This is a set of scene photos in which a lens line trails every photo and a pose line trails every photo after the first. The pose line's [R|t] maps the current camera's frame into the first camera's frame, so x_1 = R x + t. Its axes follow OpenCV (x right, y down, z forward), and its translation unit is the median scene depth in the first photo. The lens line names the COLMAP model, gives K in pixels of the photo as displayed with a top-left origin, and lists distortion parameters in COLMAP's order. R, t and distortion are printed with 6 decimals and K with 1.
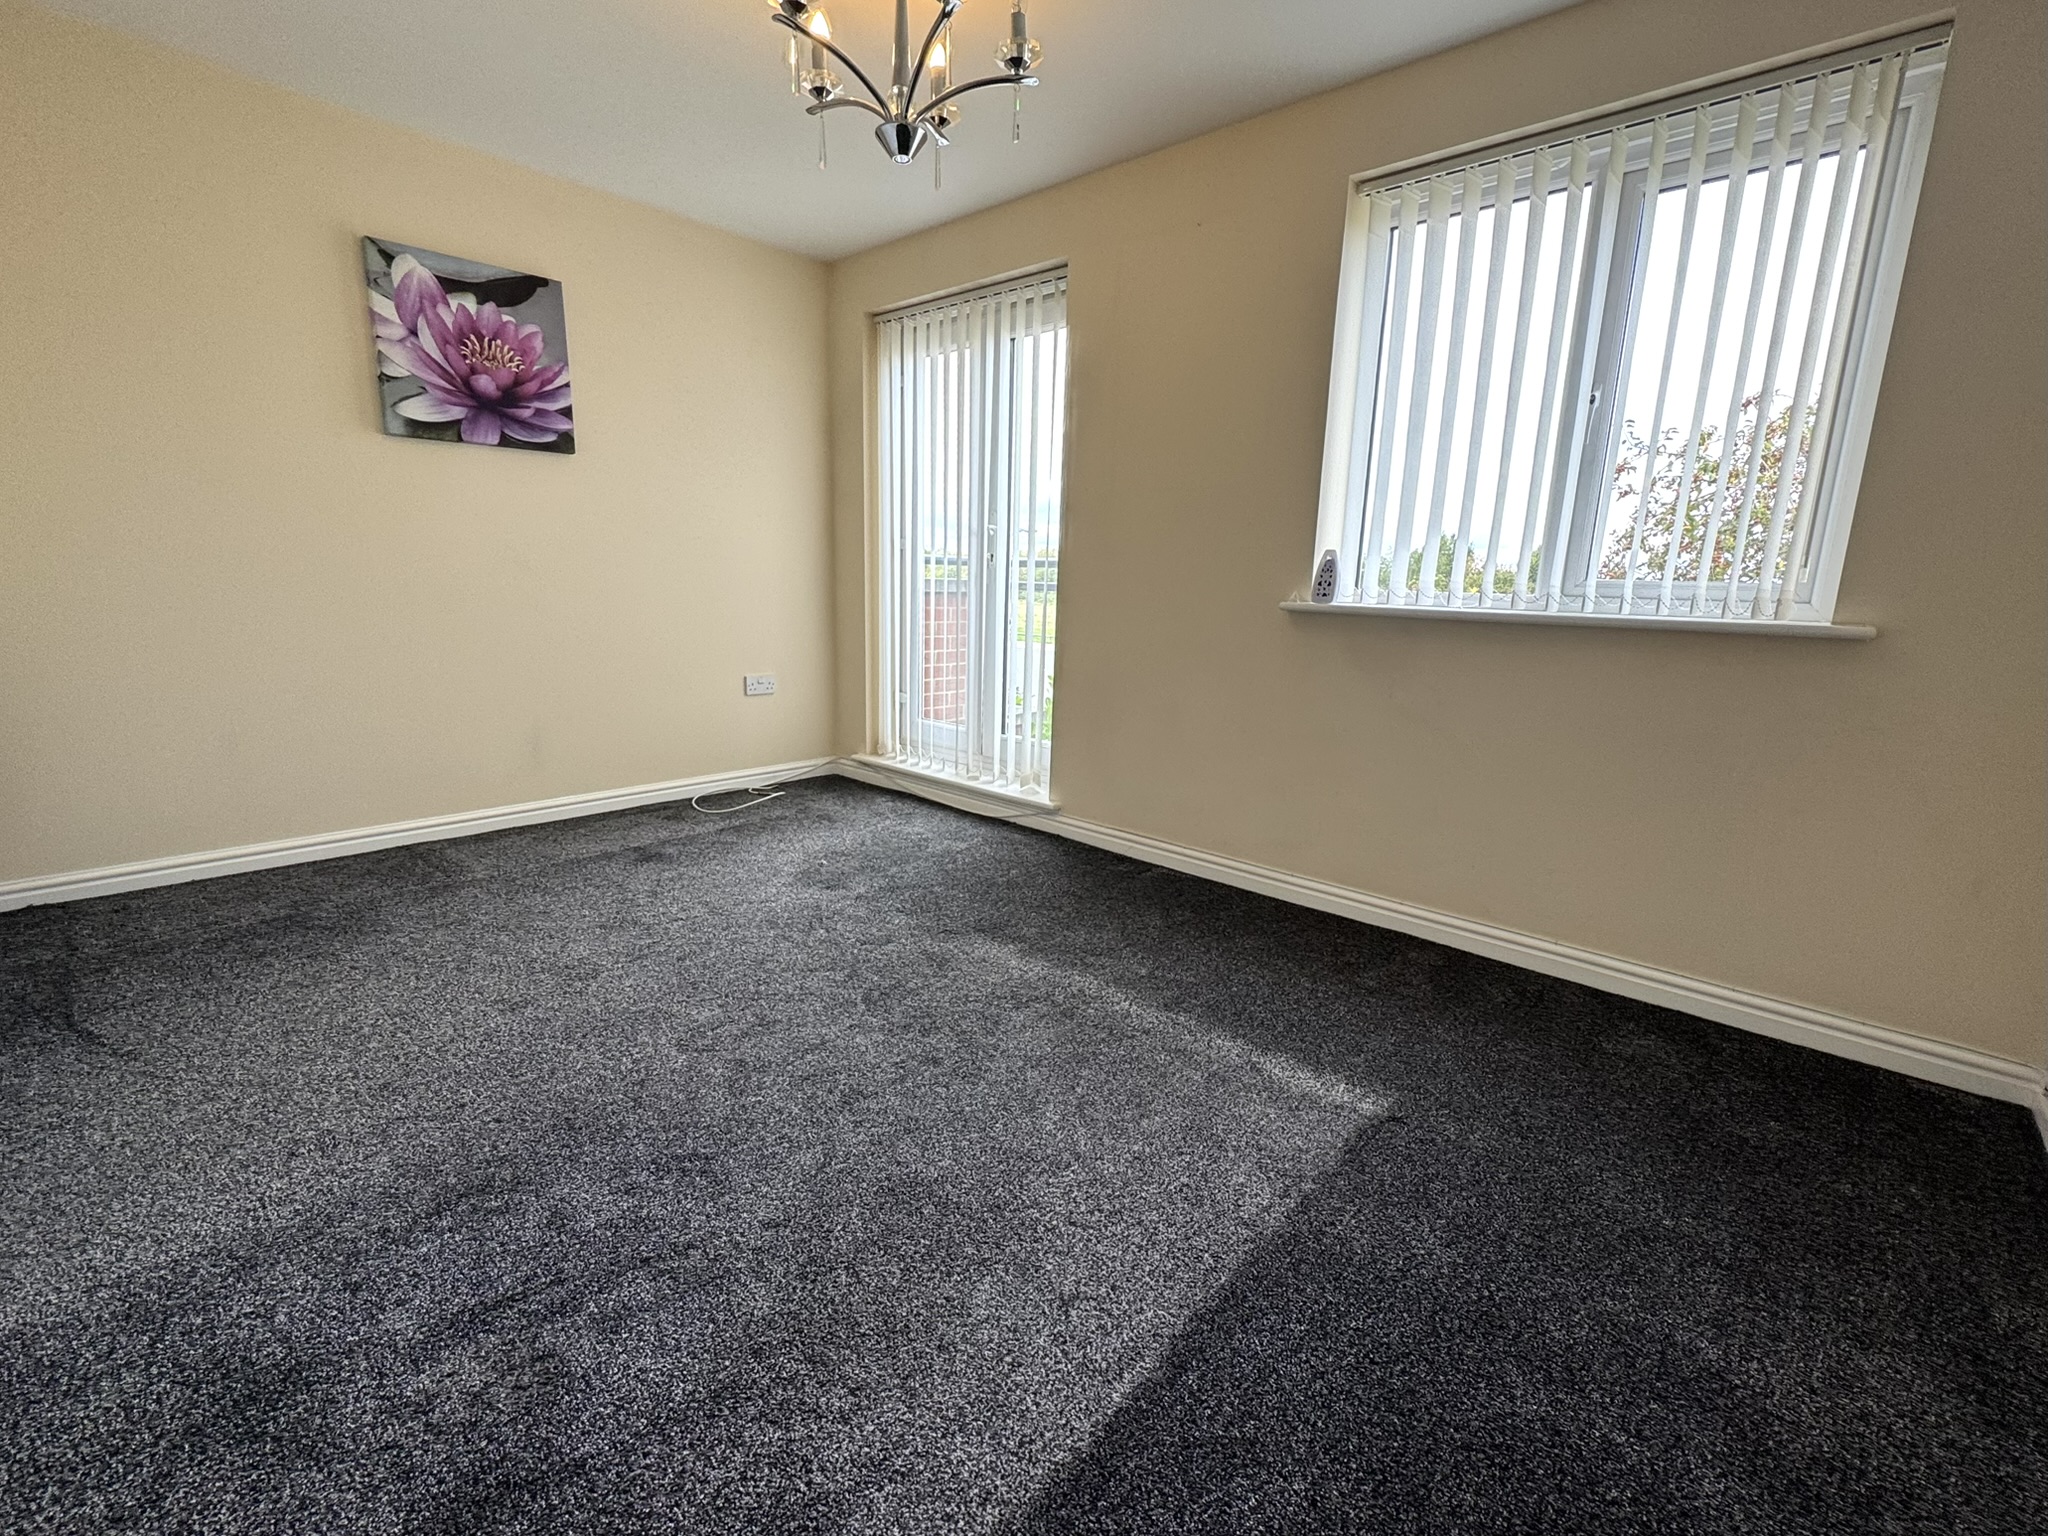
lens RADIAL K [[872.9, 0, 987.8], [0, 872.9, 743.1], [0, 0, 1]] dist [0.000347, -0.000291]
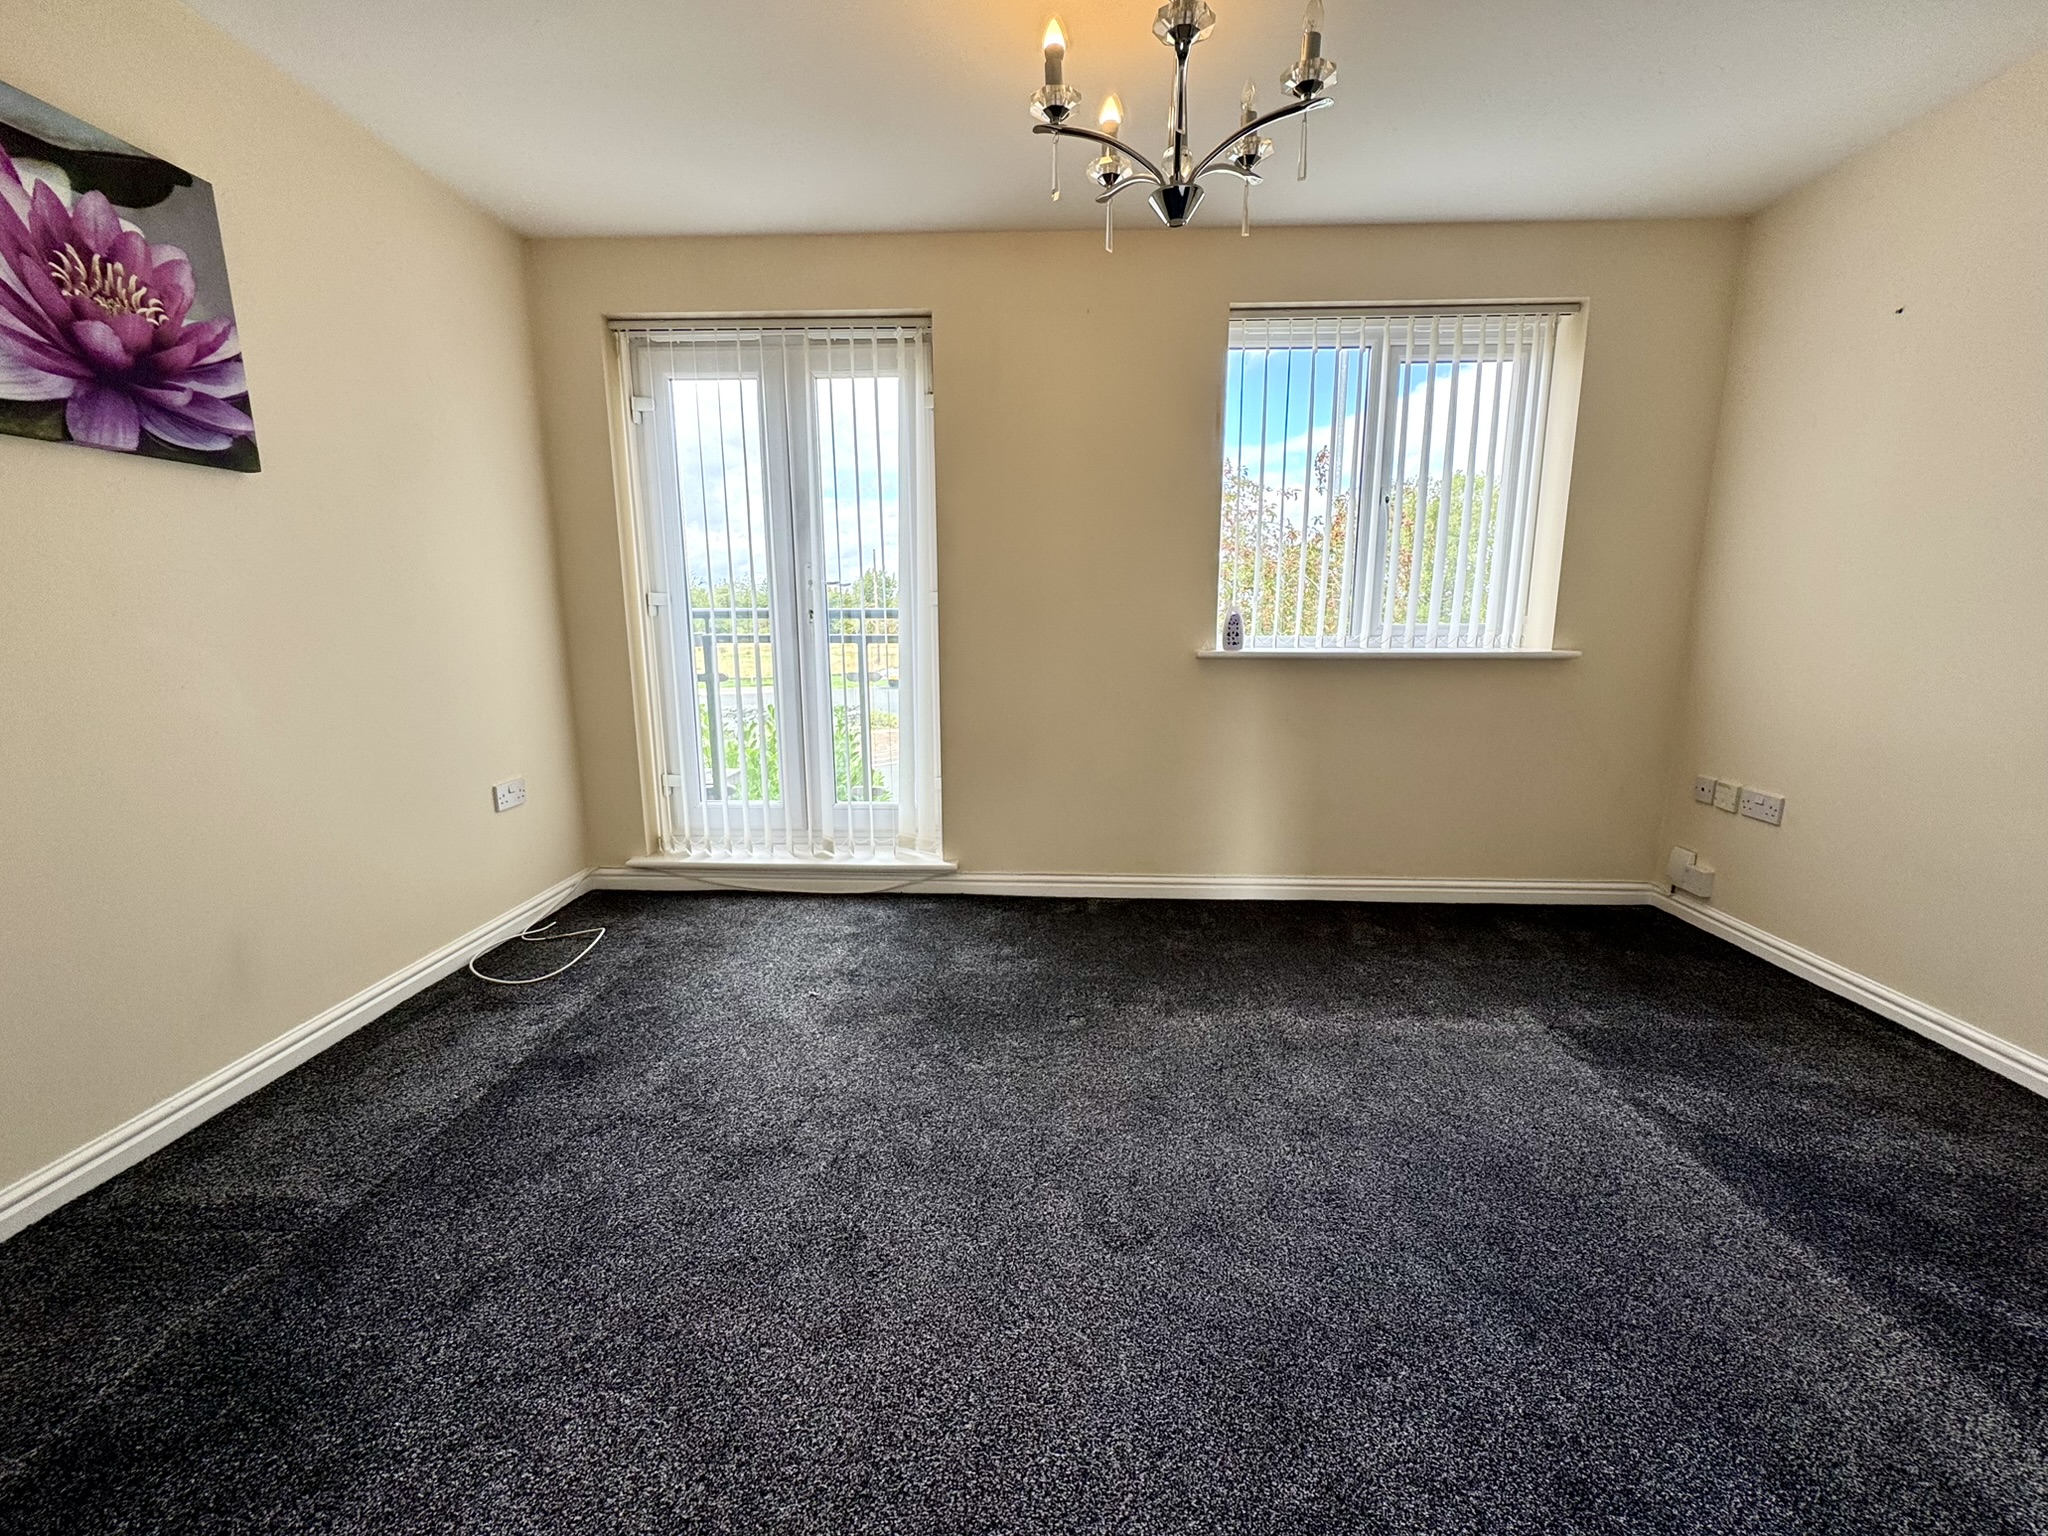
lens RADIAL K [[826.9, 0, 1024.8], [0, 826.9, 754.0], [0, 0, 1]] dist [-0.000073, -0.000195]
pose [[0.768019, -0.138333, 0.625308, -0.481474], [0.144438, 0.988651, 0.041311, -0.089378], [-0.623926, 0.058590, 0.779284, 0.243751]]
